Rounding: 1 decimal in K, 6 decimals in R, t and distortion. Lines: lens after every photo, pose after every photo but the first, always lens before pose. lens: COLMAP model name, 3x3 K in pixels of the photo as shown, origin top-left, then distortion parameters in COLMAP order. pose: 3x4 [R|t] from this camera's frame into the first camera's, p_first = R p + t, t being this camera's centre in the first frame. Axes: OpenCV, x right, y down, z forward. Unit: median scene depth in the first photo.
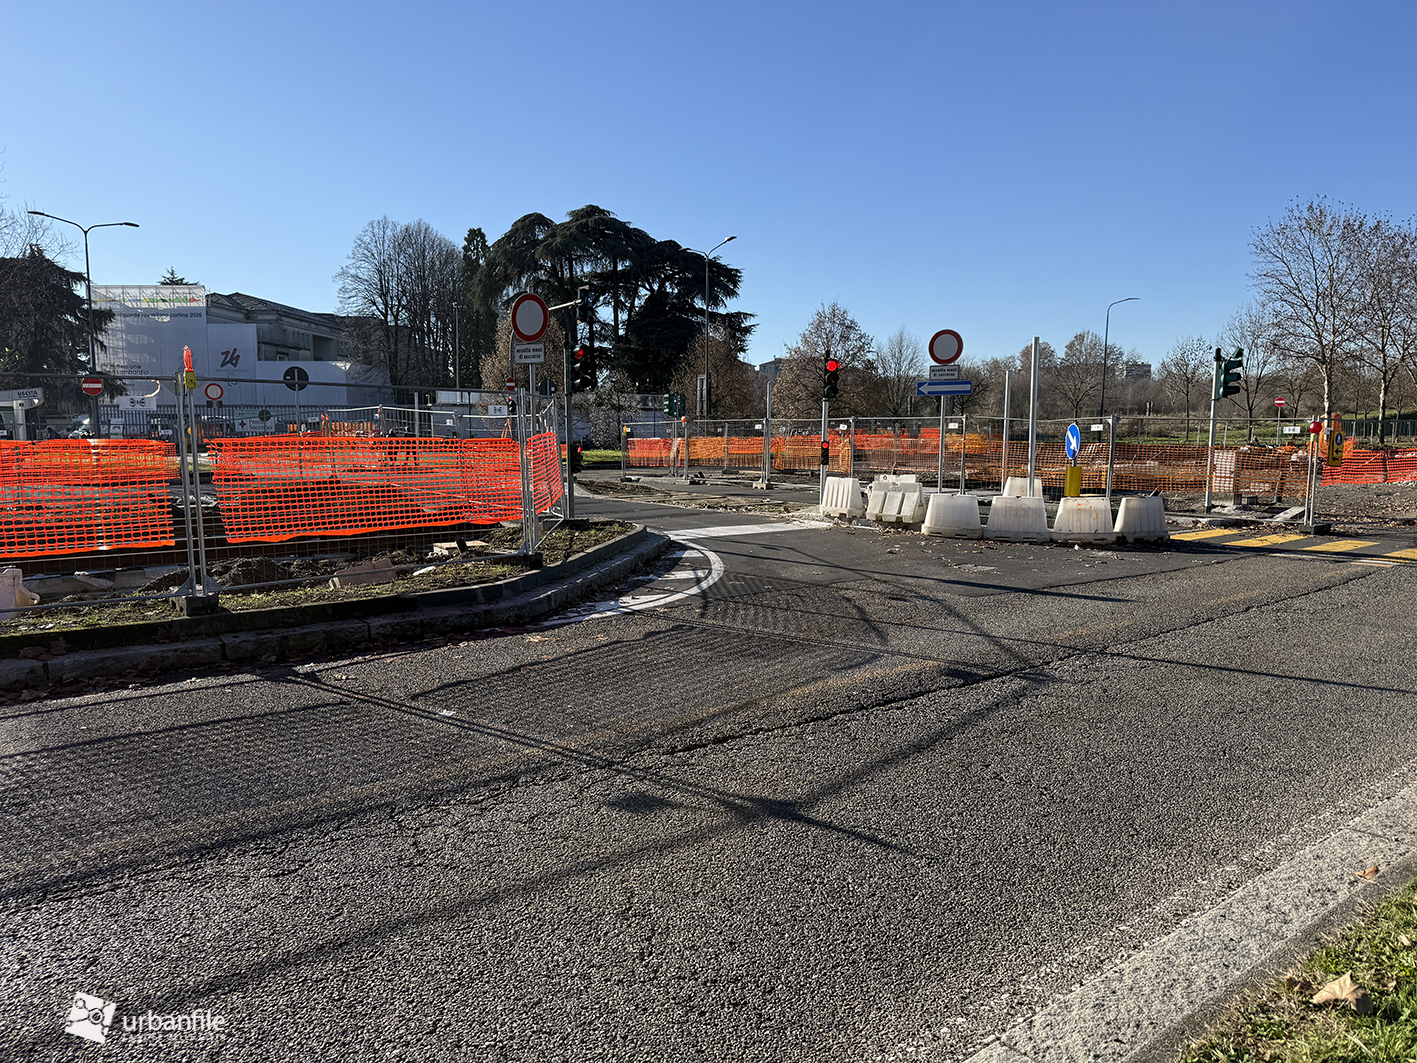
lens RADIAL K [[1034.0, 0, 705.3], [0, 1034.0, 543.0], [0, 0, 1]] dist [-0.005324, -0.003519]
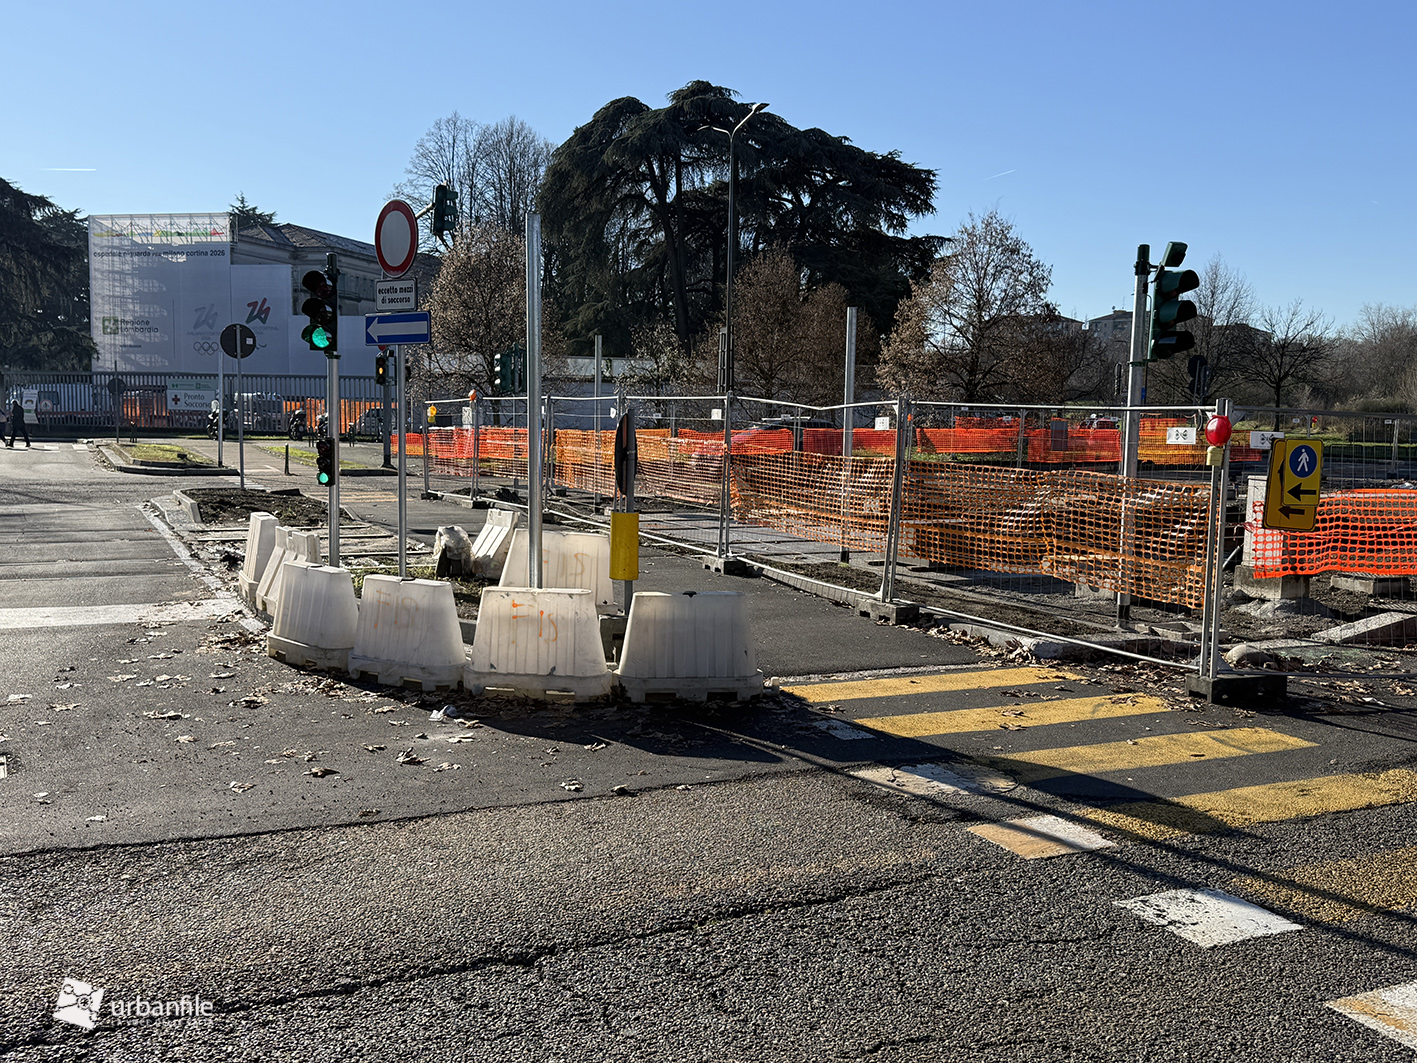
lens RADIAL K [[1422.6, 0, 707.1], [0, 1422.6, 527.0], [0, 0, 1]] dist [0.071604, 0.000000]
pose [[0.965459, 0.032704, -0.258496, 0.142337], [-0.040439, 0.998878, -0.024664, -0.014053], [0.257399, 0.034265, 0.965697, 0.110013]]
